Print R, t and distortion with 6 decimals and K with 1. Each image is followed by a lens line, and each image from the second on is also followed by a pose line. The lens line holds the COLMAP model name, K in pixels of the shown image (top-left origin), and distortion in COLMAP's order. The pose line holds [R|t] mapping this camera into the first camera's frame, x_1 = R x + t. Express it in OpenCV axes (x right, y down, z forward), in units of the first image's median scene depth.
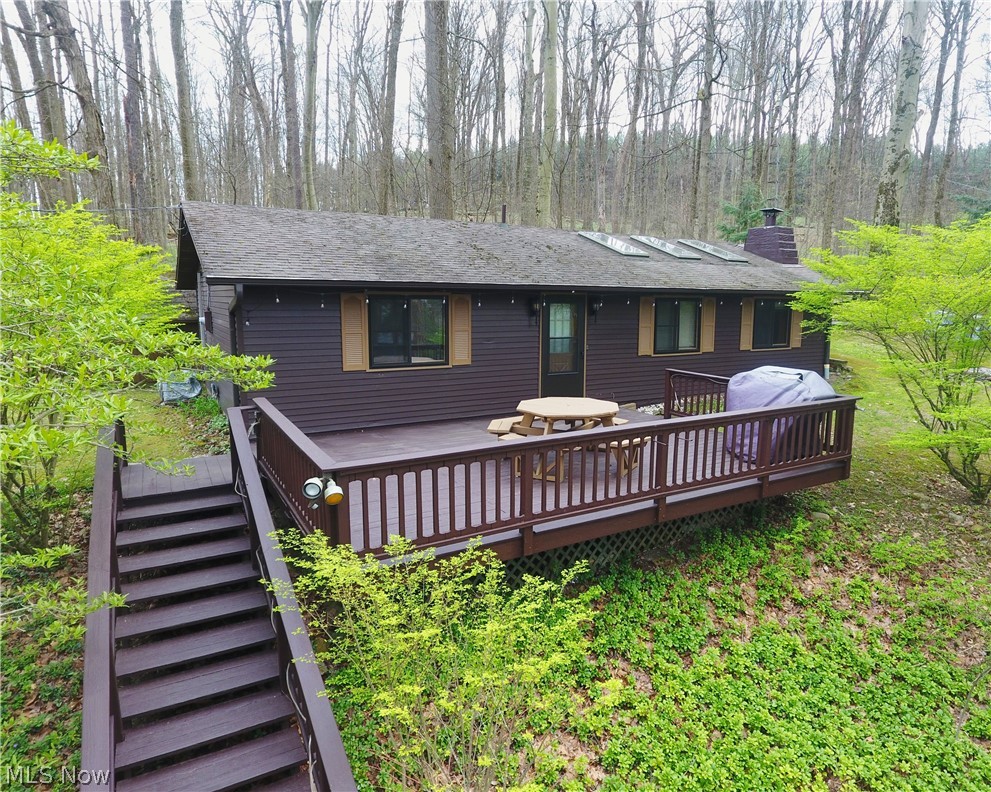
lens RADIAL K [[635.3, 0, 539.5], [0, 635.3, 385.5], [0, 0, 1]] dist [-0.014378, 0.005931]
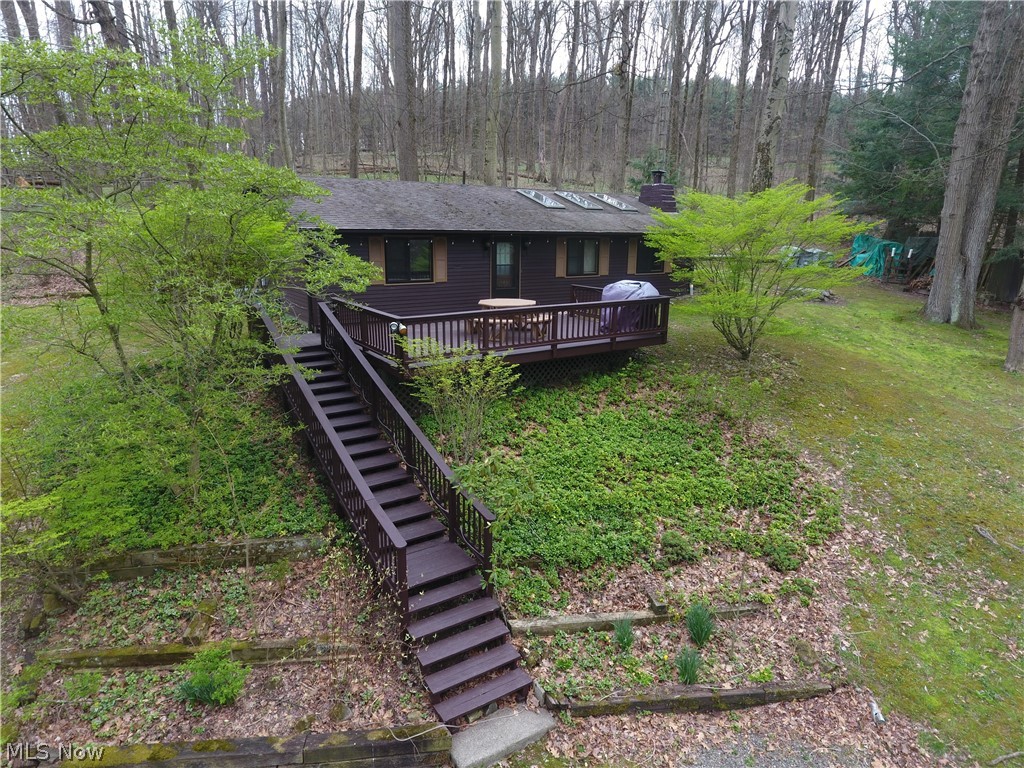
lens RADIAL K [[592.5, 0, 510.0], [0, 592.5, 382.6], [0, 0, 1]] dist [-0.010804, 0.004571]
pose [[0.999324, -0.009736, 0.035449, -0.006119], [0.005781, 0.993916, 0.109990, 0.052606], [-0.036304, -0.109711, 0.993300, -0.473986]]
